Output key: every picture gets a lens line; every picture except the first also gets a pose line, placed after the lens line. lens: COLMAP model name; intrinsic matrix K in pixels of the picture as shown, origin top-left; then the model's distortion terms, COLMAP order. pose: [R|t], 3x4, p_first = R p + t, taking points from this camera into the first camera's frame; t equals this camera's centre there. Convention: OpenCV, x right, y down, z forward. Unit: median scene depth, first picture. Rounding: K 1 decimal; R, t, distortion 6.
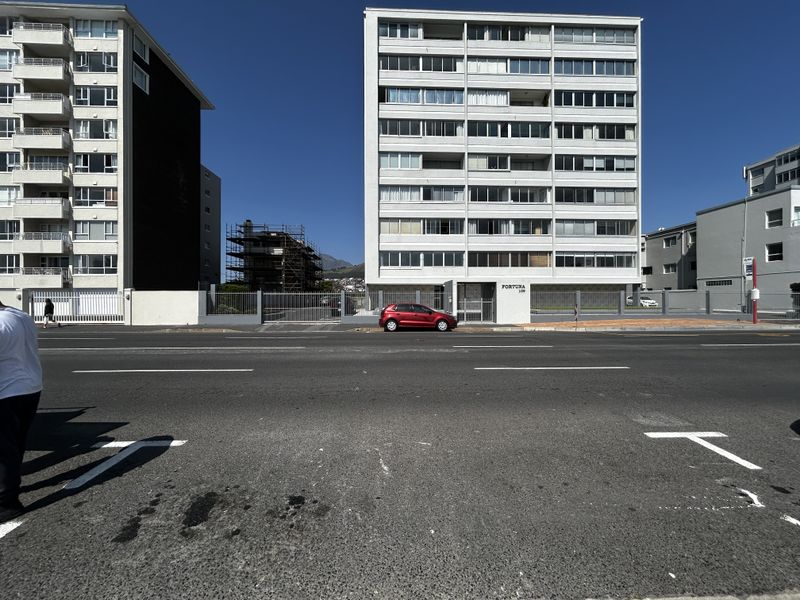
lens RADIAL K [[323.1, 0, 400.0], [0, 323.1, 300.0], [0, 0, 1]] dist [0.000842, 0.000149]
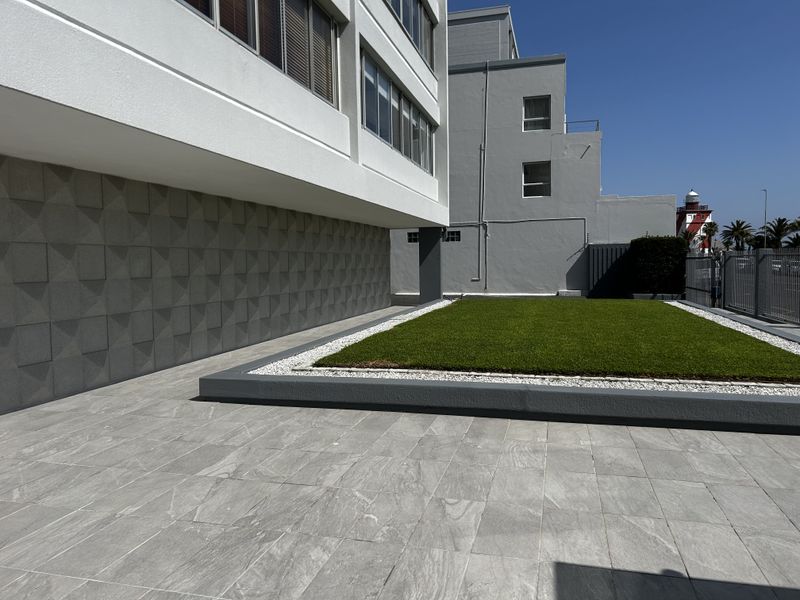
lens RADIAL K [[600.6, 0, 396.0], [0, 600.6, 302.6], [0, 0, 1]] dist [0.055427, -0.068674]
pose [[0.295848, -0.065130, 0.953012, 0.139442], [0.015099, 0.997867, 0.063508, -0.013611], [-0.955116, -0.004399, 0.296201, 0.886650]]
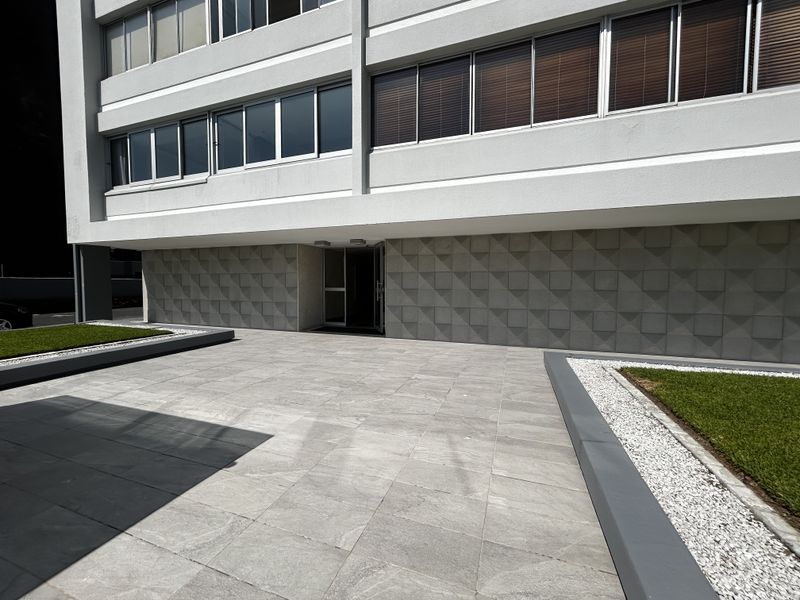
lens RADIAL K [[323.1, 0, 400.0], [0, 323.1, 300.0], [0, 0, 1]] dist [0.000842, 0.000149]
pose [[0.926748, 0.024368, -0.374893, 0.312243], [-0.004361, 0.998525, 0.054123, -0.014045], [0.375659, -0.048523, 0.925487, 0.812679]]
